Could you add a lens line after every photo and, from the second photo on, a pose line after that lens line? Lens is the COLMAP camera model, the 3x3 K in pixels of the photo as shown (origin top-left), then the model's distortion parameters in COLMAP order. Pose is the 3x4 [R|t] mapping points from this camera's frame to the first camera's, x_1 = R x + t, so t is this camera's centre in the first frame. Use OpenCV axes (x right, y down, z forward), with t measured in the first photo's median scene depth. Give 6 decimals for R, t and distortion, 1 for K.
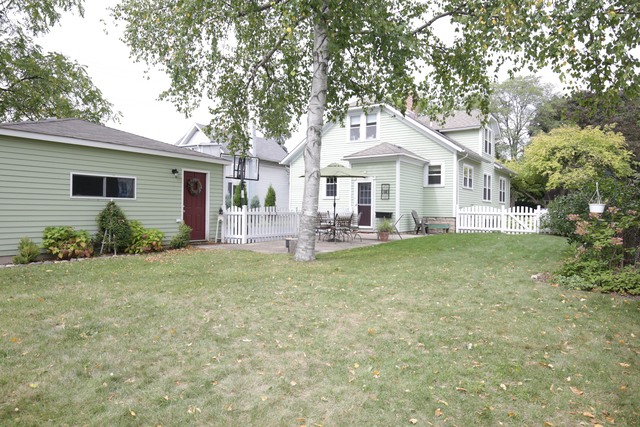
lens RADIAL K [[410.8, 0, 320.0], [0, 410.8, 213.5], [0, 0, 1]] dist [0.020964, 0.000308]
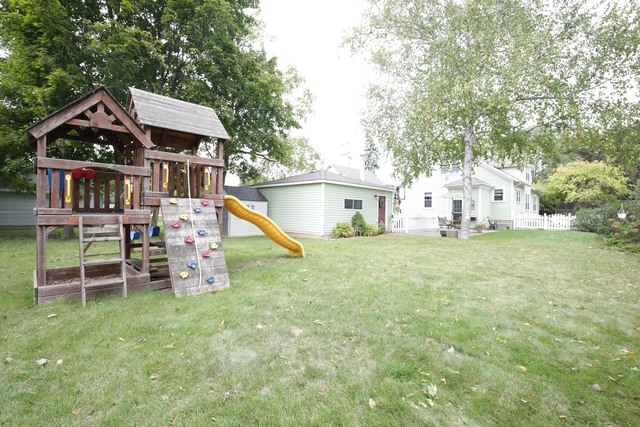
lens RADIAL K [[298.7, 0, 320.0], [0, 298.7, 213.5], [0, 0, 1]] dist [-0.000555, -0.000081]
pose [[0.989924, 0.003855, -0.141550, -0.284678], [-0.005770, 0.999897, -0.013120, 0.002231], [0.141485, 0.013805, 0.989844, -0.322177]]
